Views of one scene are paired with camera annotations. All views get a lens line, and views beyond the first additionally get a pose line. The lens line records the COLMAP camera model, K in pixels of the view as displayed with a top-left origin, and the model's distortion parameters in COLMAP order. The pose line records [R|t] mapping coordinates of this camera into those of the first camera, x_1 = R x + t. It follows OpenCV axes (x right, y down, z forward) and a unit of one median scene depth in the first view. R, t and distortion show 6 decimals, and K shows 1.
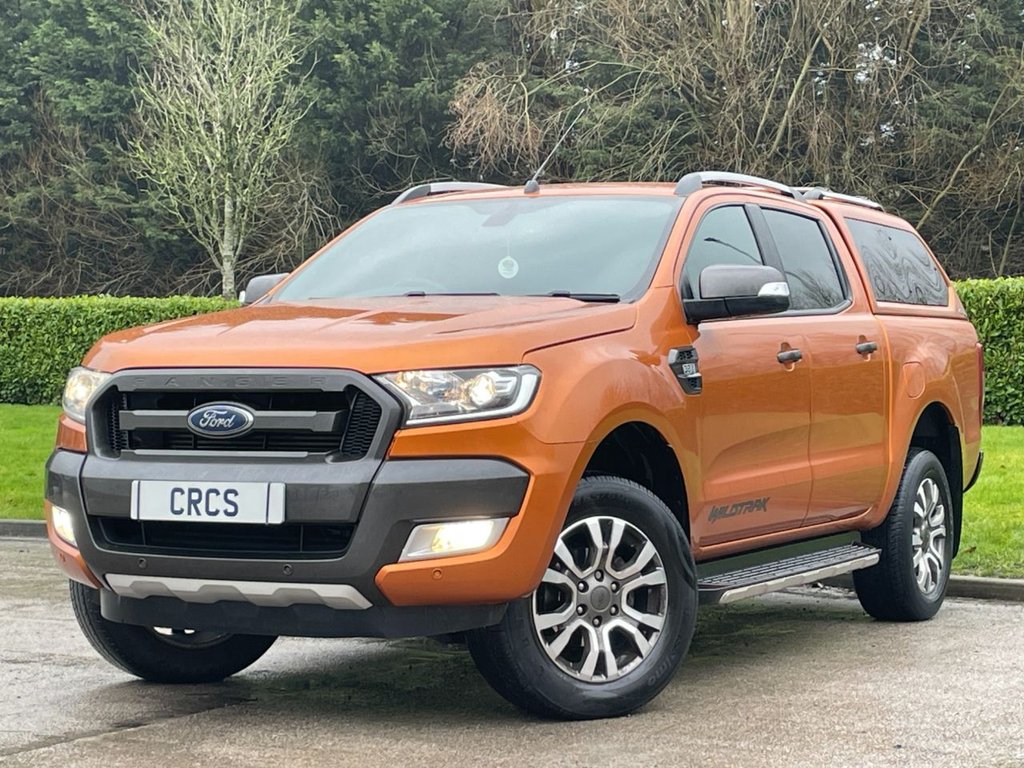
lens RADIAL K [[2627.5, 0, 507.1], [0, 2627.5, 377.6], [0, 0, 1]] dist [0.149402, 0.265687]
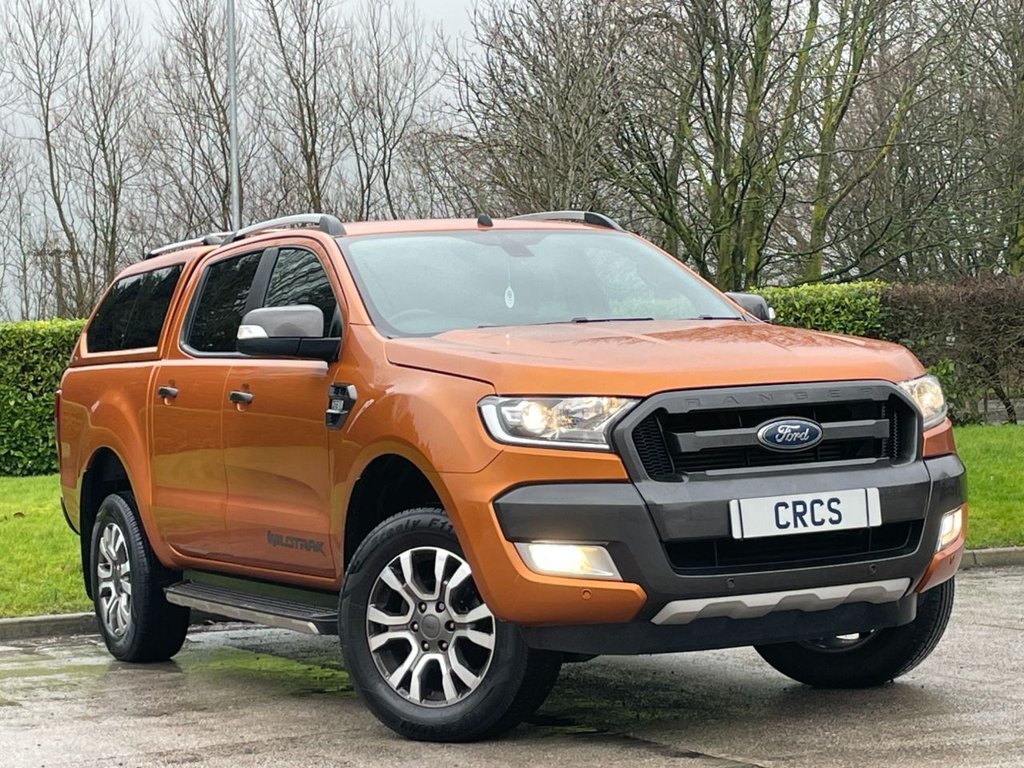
lens RADIAL K [[2627.5, 0, 507.1], [0, 2627.5, 377.6], [0, 0, 1]] dist [0.149402, 0.265687]
pose [[0.557073, -0.029156, 0.829952, -1.031218], [0.057084, 0.998364, -0.003244, -0.009116], [-0.828499, 0.049184, 0.557826, 0.519356]]
